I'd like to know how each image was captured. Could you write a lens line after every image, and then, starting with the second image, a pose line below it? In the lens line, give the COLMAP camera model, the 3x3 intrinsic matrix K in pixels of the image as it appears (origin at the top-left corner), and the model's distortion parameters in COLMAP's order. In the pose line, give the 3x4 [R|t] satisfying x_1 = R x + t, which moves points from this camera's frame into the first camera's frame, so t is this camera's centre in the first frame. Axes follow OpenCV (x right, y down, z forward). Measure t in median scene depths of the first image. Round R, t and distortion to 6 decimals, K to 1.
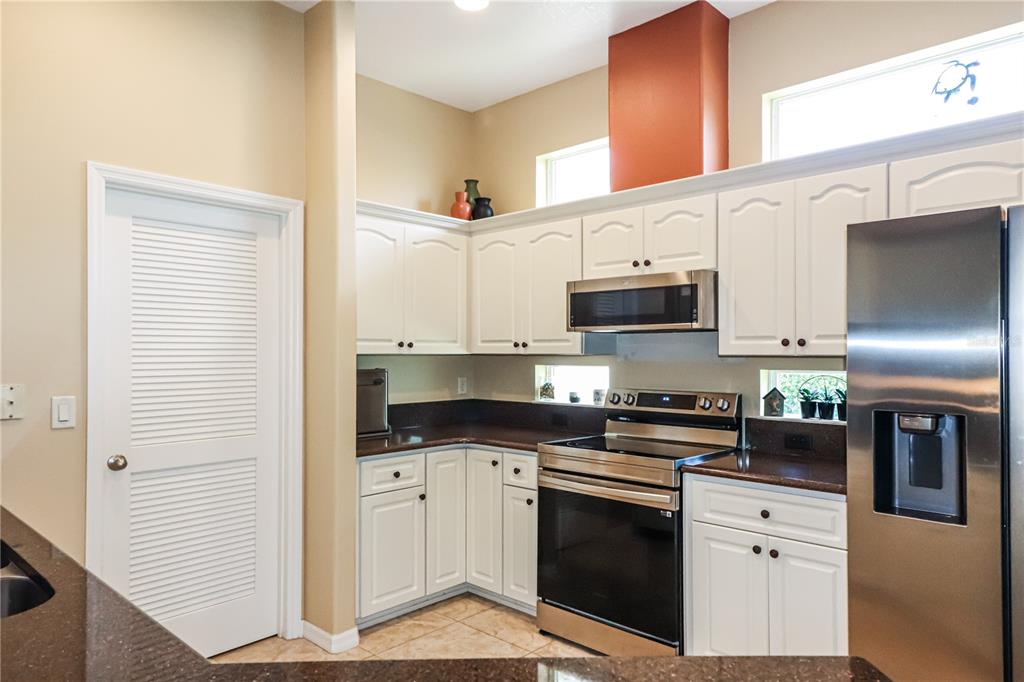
lens RADIAL K [[657.2, 0, 512.0], [0, 657.2, 341.0], [0, 0, 1]] dist [0.025348, -0.000338]
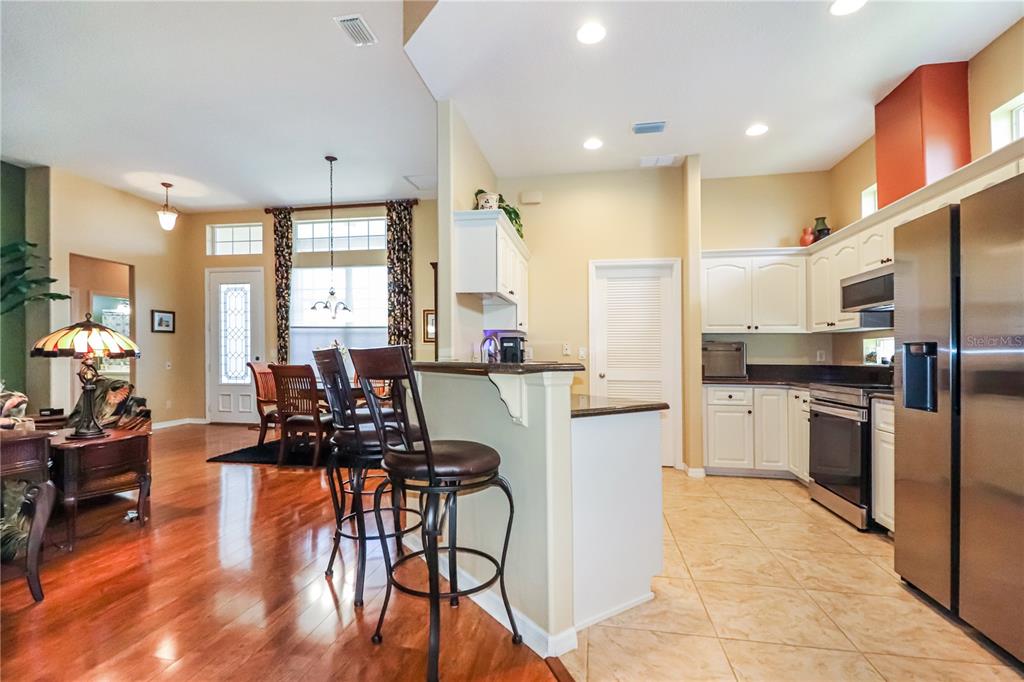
lens RADIAL K [[485.3, 0, 516.6], [0, 485.3, 354.8], [0, 0, 1]] dist [0.014408, -0.000423]
pose [[0.560461, -0.000623, -0.828181, 0.614102], [0.009499, 0.999939, 0.005676, 0.071776], [0.828126, -0.011048, 0.560432, -0.257369]]
